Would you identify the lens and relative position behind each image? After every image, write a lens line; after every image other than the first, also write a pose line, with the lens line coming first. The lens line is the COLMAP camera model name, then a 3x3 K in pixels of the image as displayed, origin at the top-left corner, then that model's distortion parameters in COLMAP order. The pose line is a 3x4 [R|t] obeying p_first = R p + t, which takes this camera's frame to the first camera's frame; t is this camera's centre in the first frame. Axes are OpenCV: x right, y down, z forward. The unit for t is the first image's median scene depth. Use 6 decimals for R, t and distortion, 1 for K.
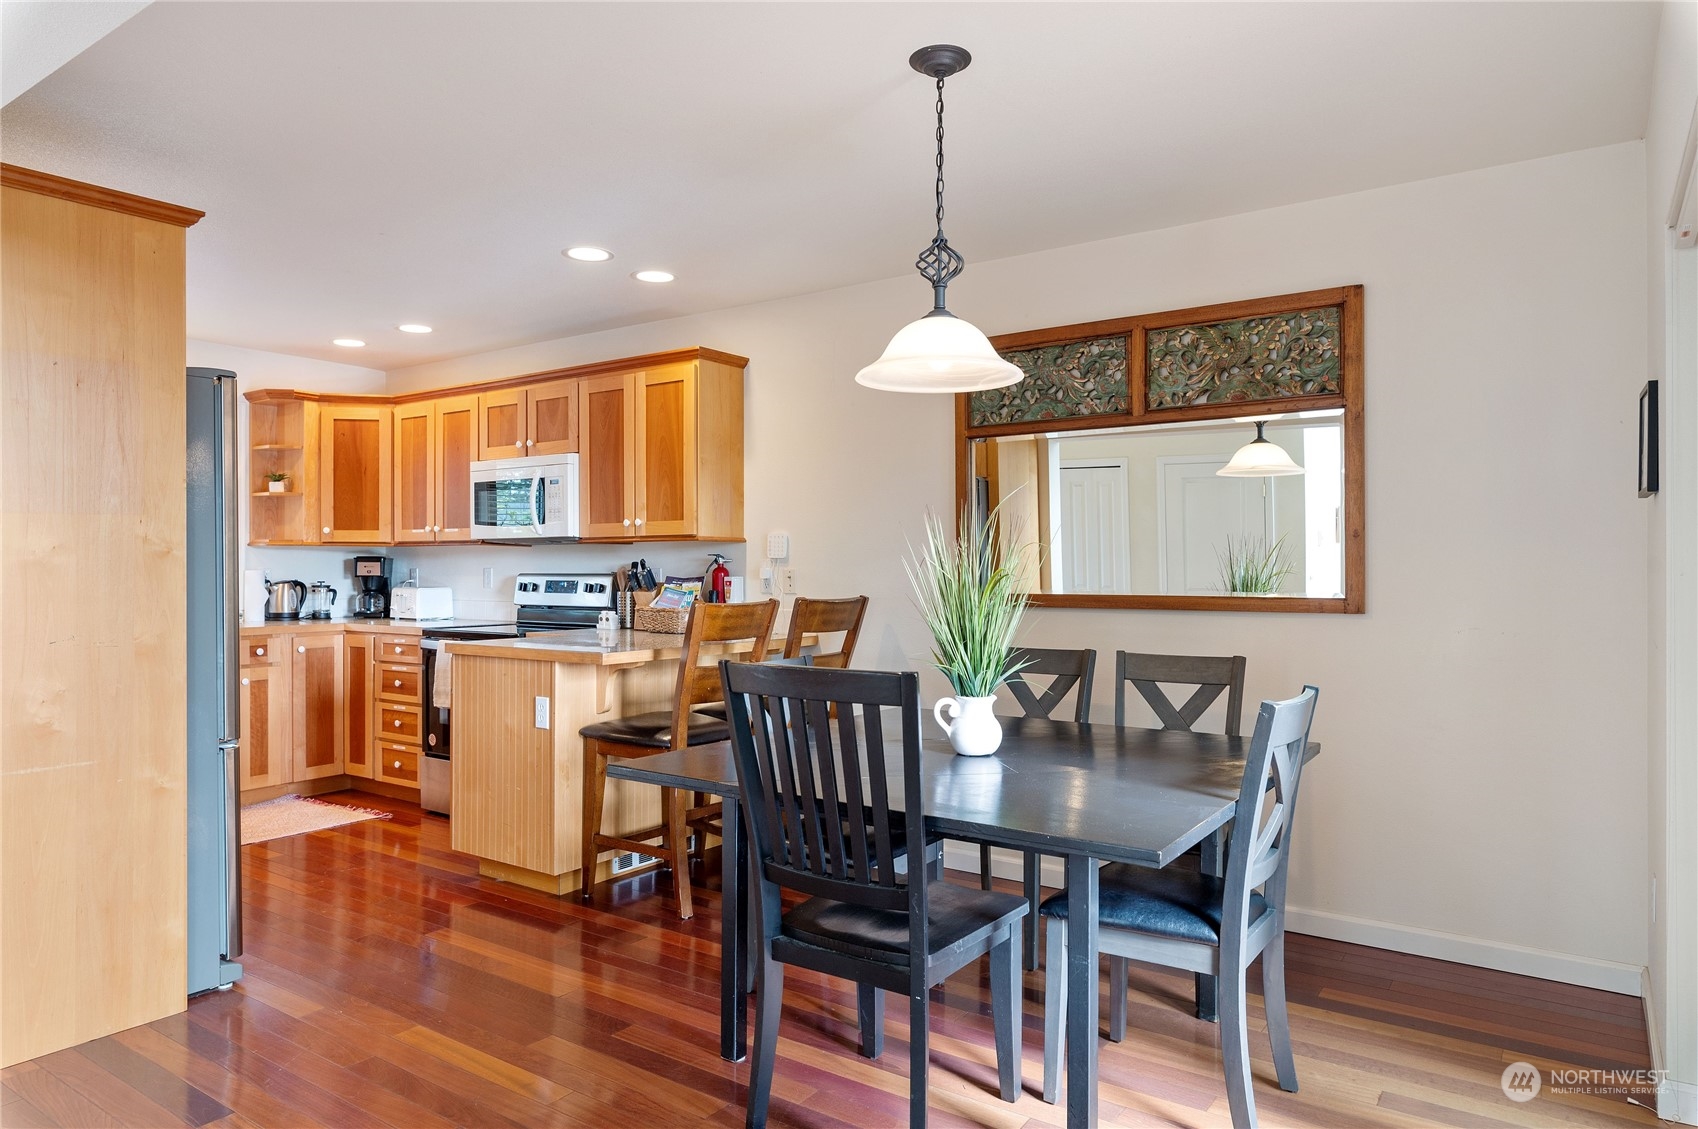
lens RADIAL K [[1062.8, 0, 851.6], [0, 1062.8, 571.1], [0, 0, 1]] dist [-0.002045, -0.000605]
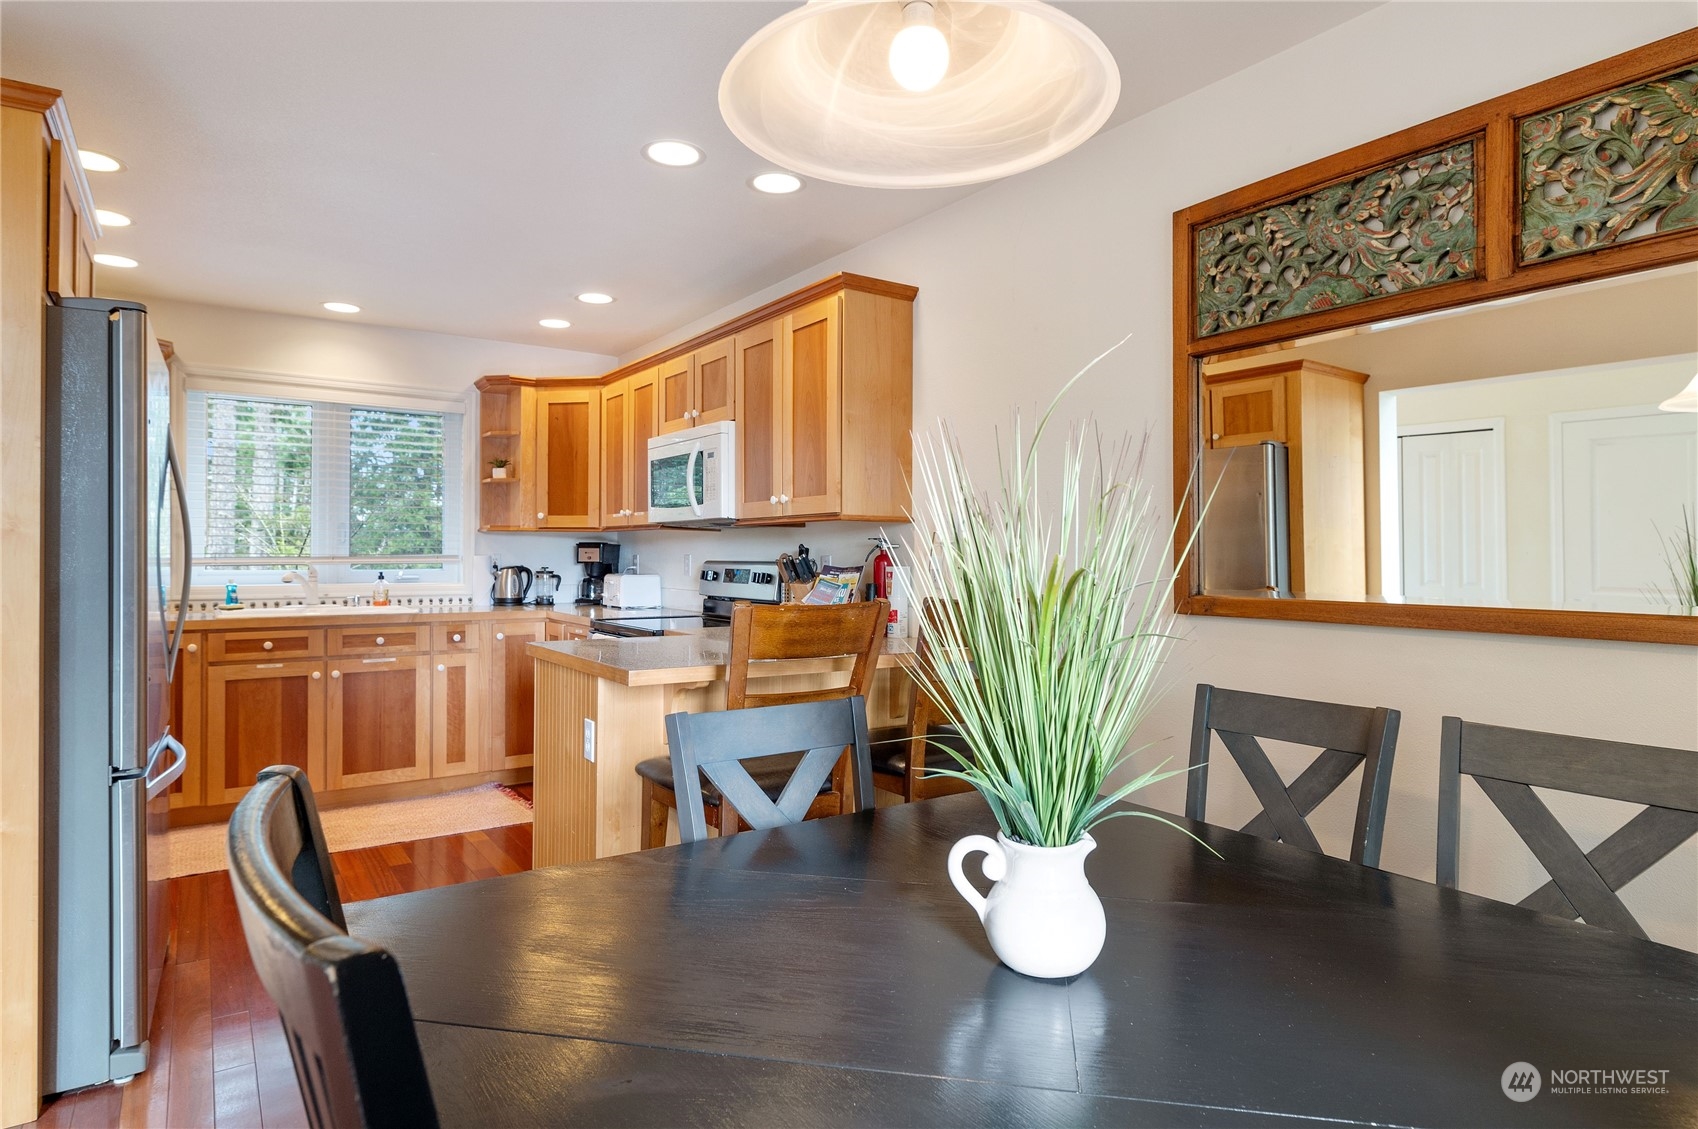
lens RADIAL K [[945.8, 0, 841.0], [0, 945.8, 553.5], [0, 0, 1]] dist [0.002169, -0.000509]
pose [[0.934262, 0.003794, -0.356568, 0.099859], [-0.006048, 0.999968, -0.005208, -0.000373], [0.356537, 0.007022, 0.934255, 0.332234]]
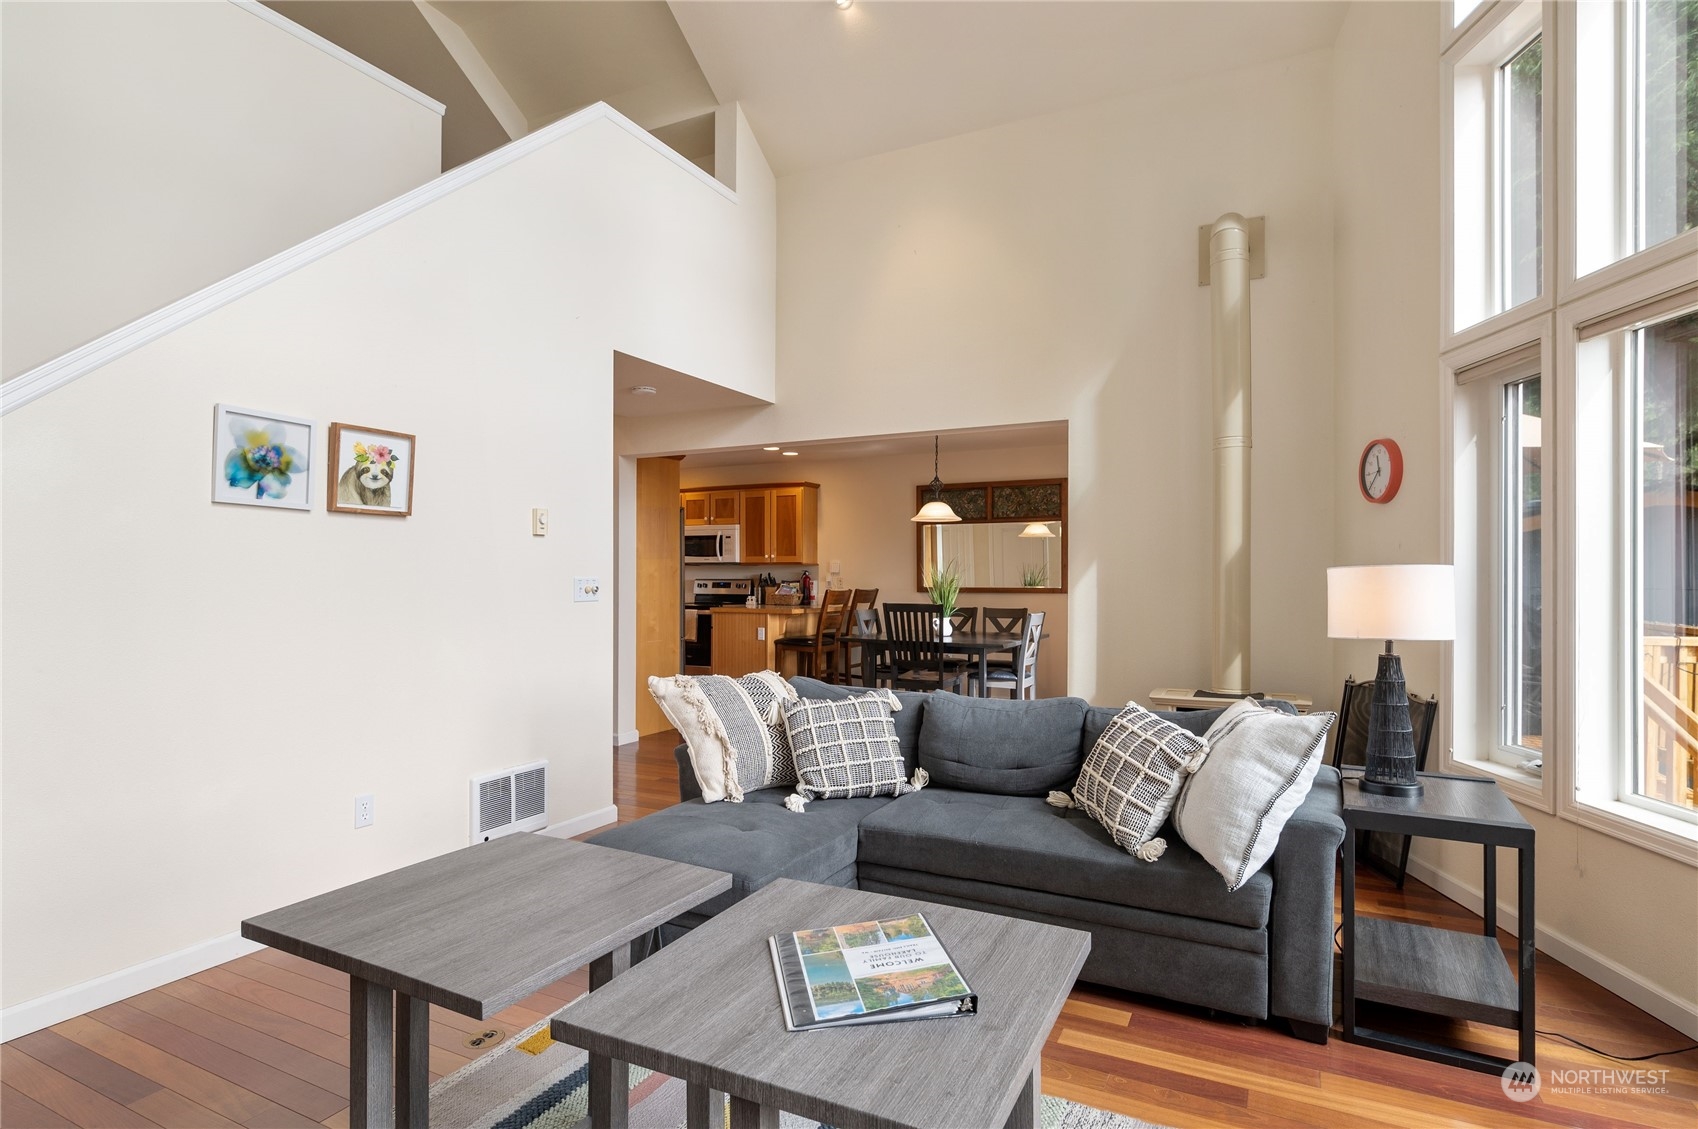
lens RADIAL K [[875.1, 0, 853.6], [0, 875.1, 570.6], [0, 0, 1]] dist [-0.001646, -0.000278]
pose [[0.990231, 0.003031, 0.139404, -0.287748], [-0.002038, 0.999972, -0.007264, -0.002486], [-0.139422, 0.006909, 0.990209, -0.865489]]
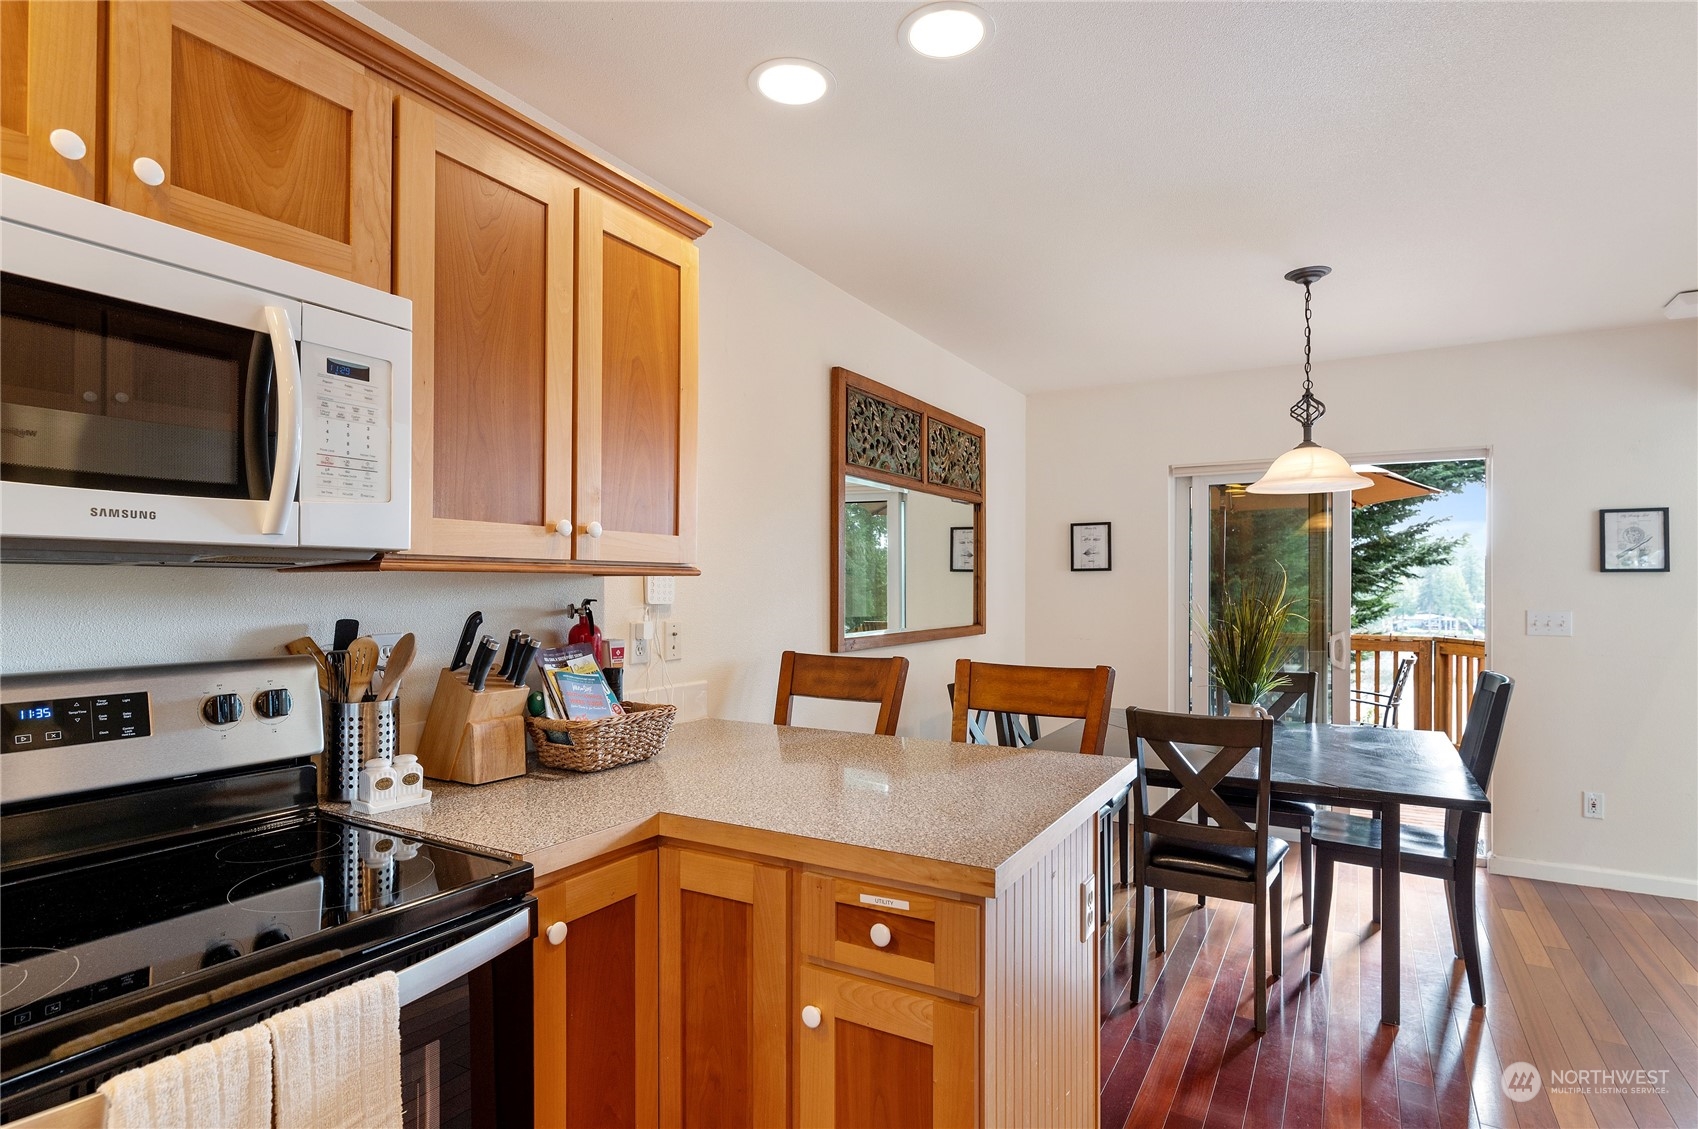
lens RADIAL K [[875.1, 0, 853.6], [0, 875.1, 570.6], [0, 0, 1]] dist [-0.001646, -0.000278]
pose [[-0.089272, 0.018637, 0.995833, -0.568883], [-0.000877, 0.999823, -0.018791, -0.021810], [-0.996007, -0.002551, -0.089240, 0.917015]]
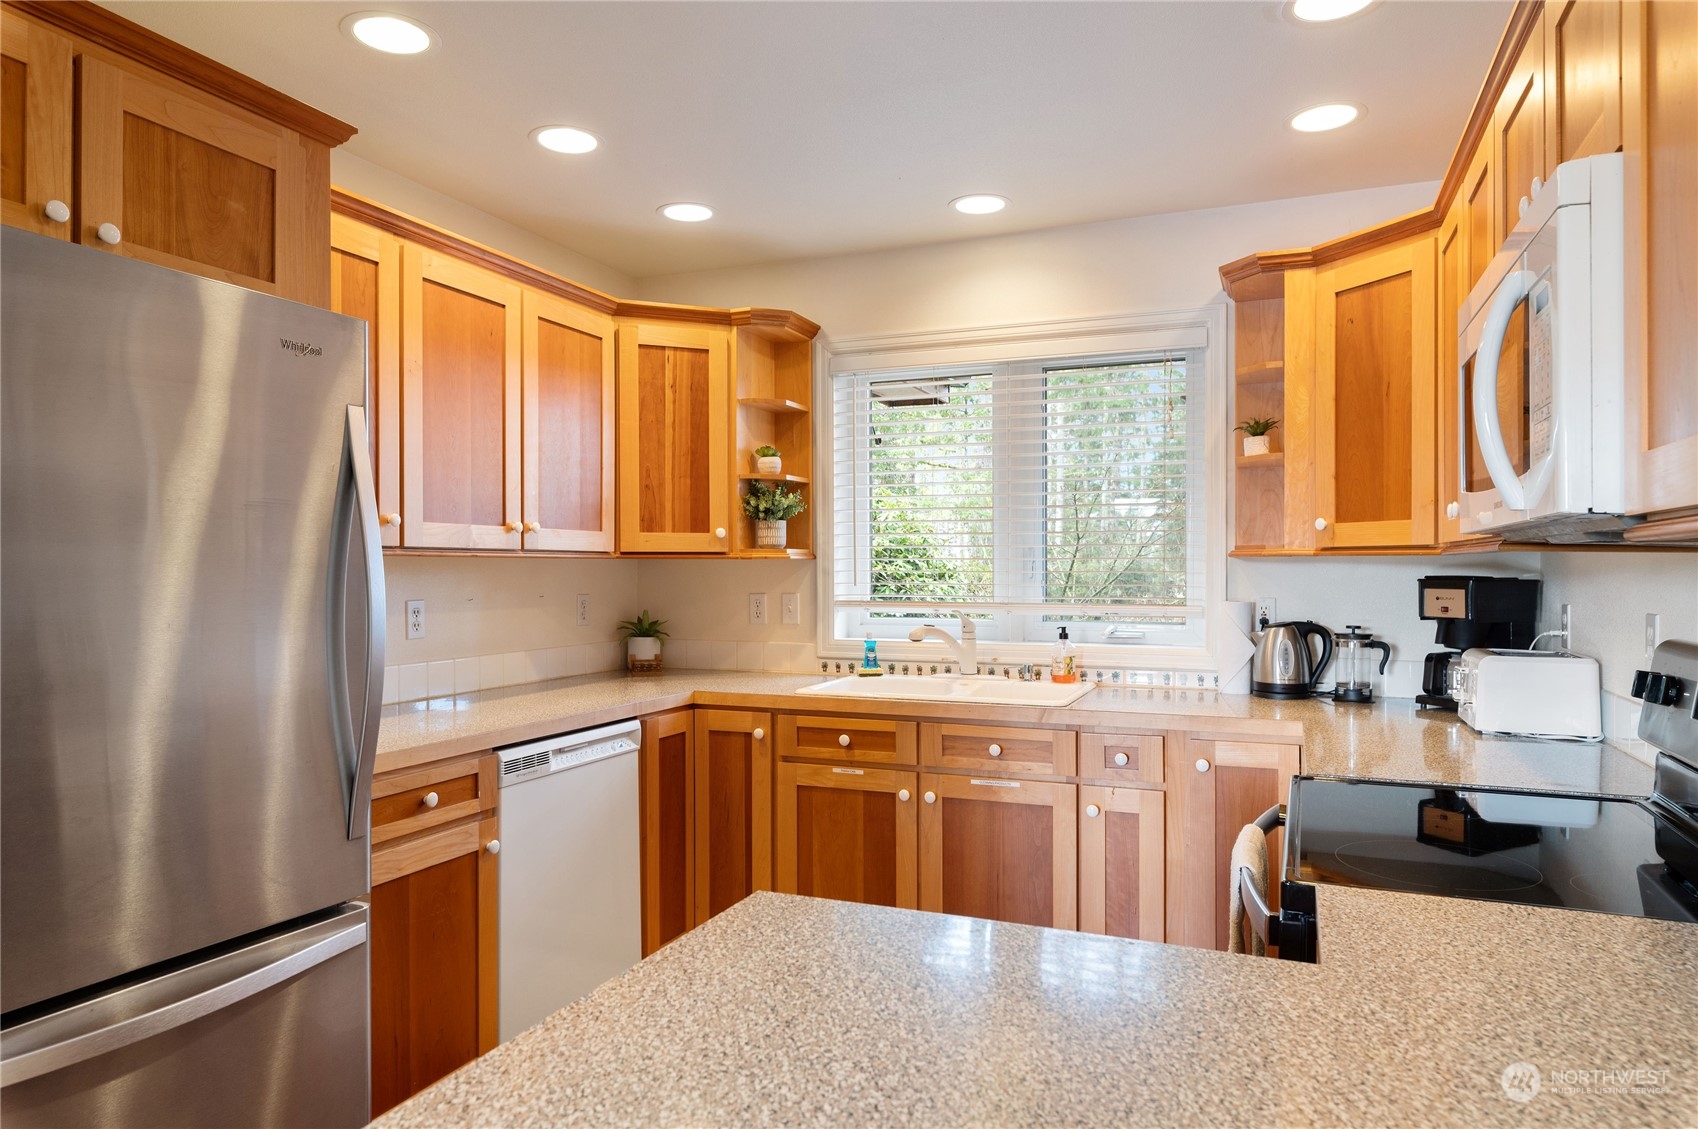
lens RADIAL K [[1062.8, 0, 851.6], [0, 1062.8, 571.1], [0, 0, 1]] dist [-0.002045, -0.000605]
pose [[0.213357, 0.001581, -0.976973, -0.074722], [-0.003194, 0.999994, 0.000921, -0.019860], [0.976969, 0.002924, 0.213360, 0.826842]]
